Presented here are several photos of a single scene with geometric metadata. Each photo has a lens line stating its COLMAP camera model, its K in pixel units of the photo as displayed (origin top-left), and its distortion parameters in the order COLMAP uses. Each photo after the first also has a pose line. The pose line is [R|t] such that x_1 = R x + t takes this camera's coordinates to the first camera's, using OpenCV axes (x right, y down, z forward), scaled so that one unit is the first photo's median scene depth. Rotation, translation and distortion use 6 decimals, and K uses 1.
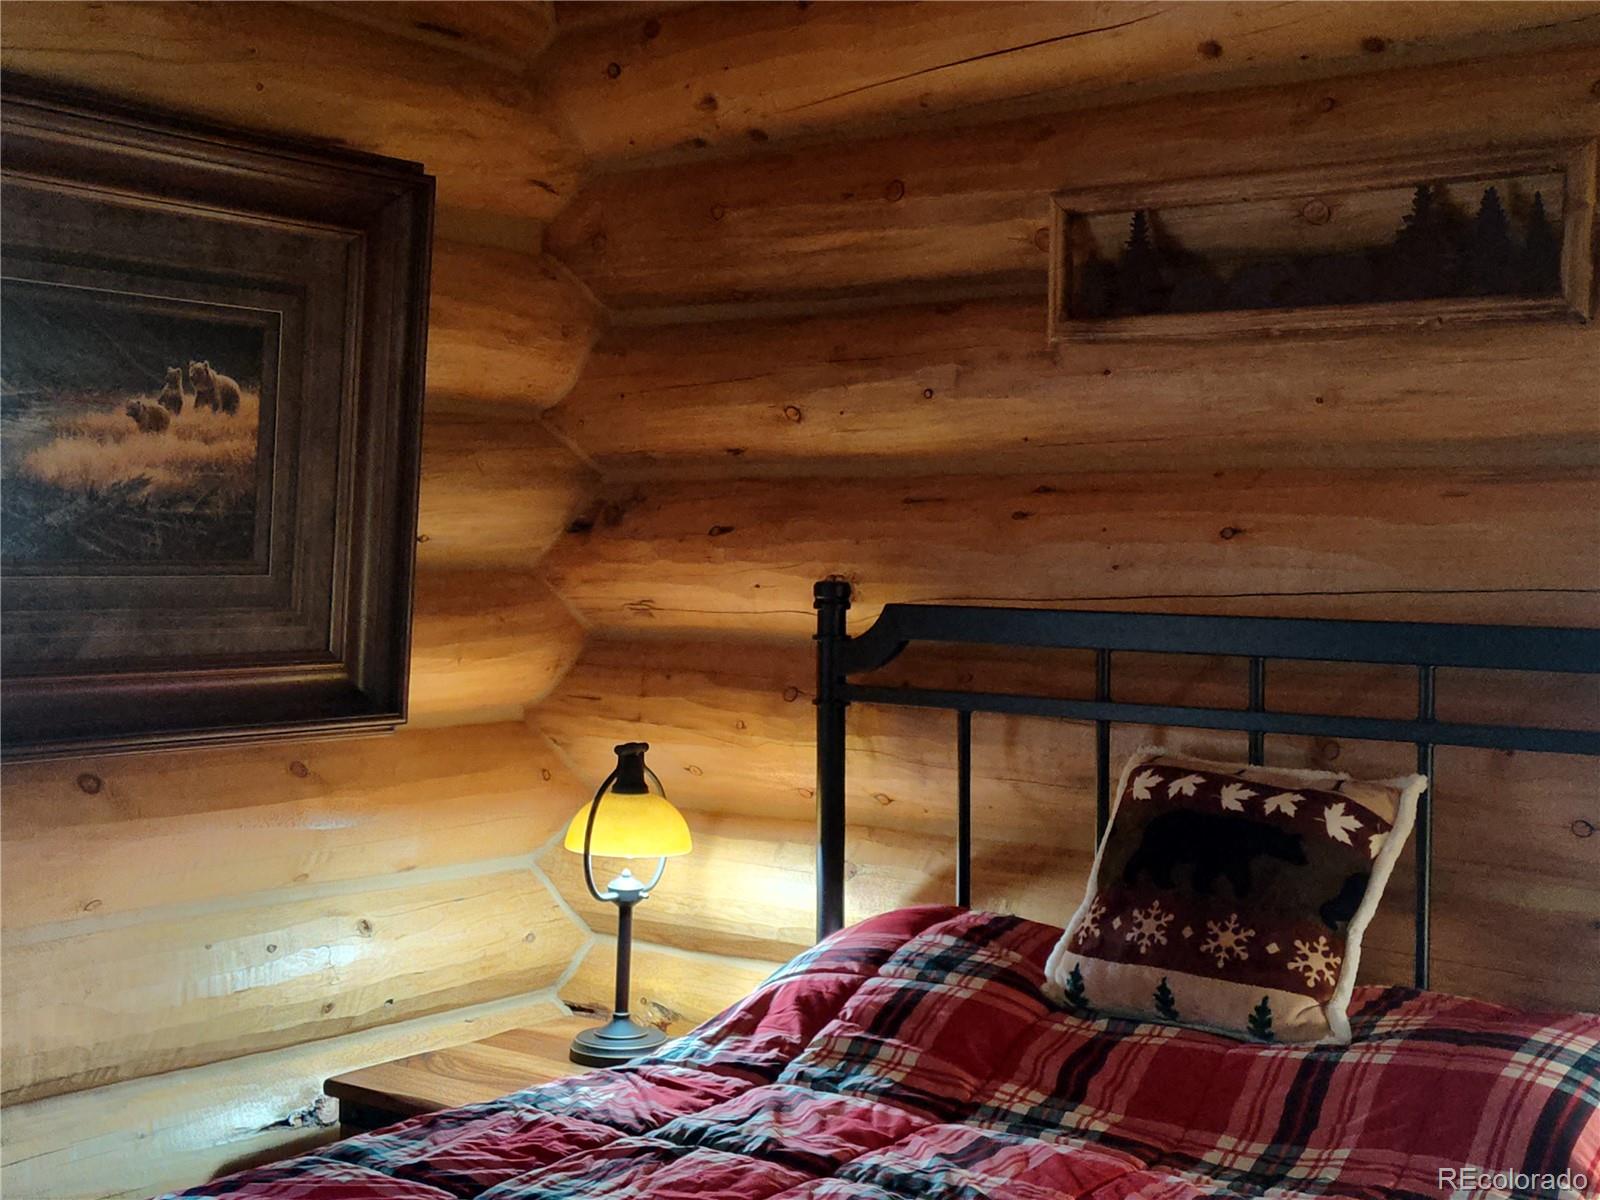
lens RADIAL K [[2021.8, 0, 846.9], [0, 2021.8, 594.9], [0, 0, 1]] dist [0.007944, -0.006538]
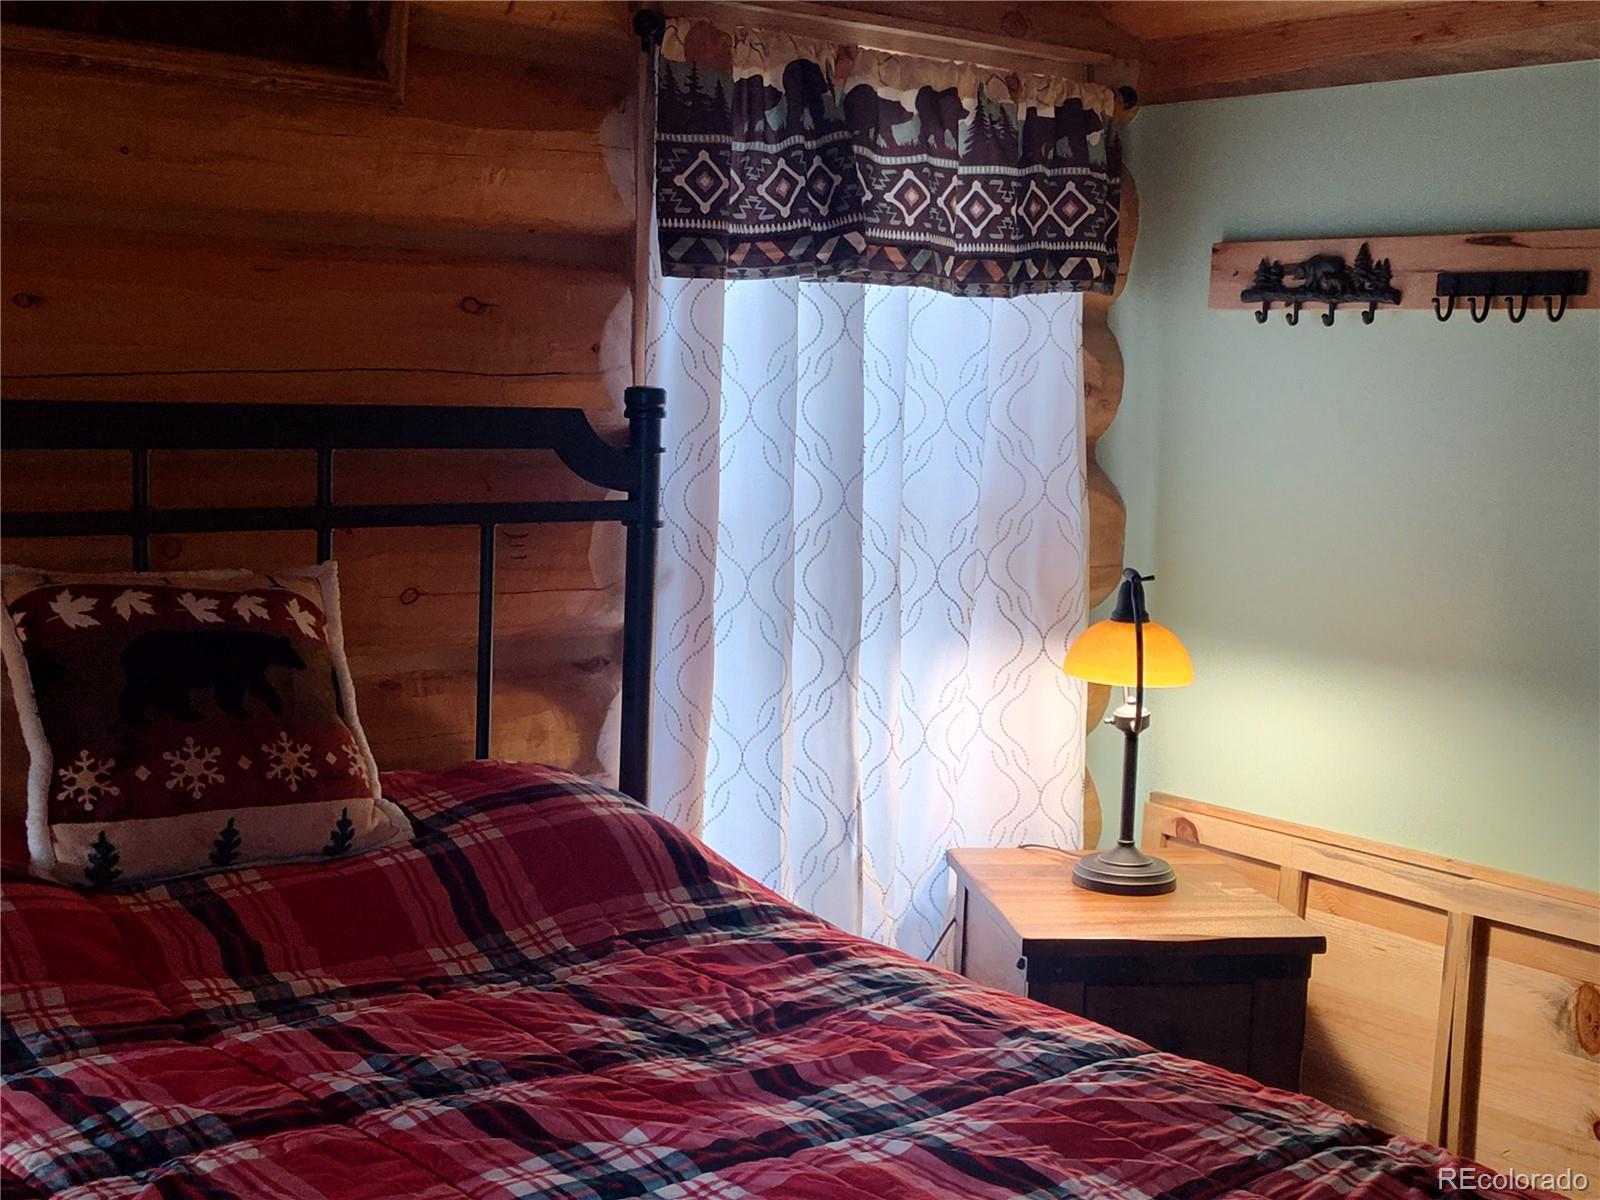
lens RADIAL K [[2021.8, 0, 846.9], [0, 2021.8, 594.9], [0, 0, 1]] dist [0.007944, -0.006538]
pose [[0.248958, -0.111709, 0.962050, -0.596514], [-0.007079, 0.993090, 0.117146, -0.011424], [-0.968488, -0.035975, 0.246447, 0.518385]]
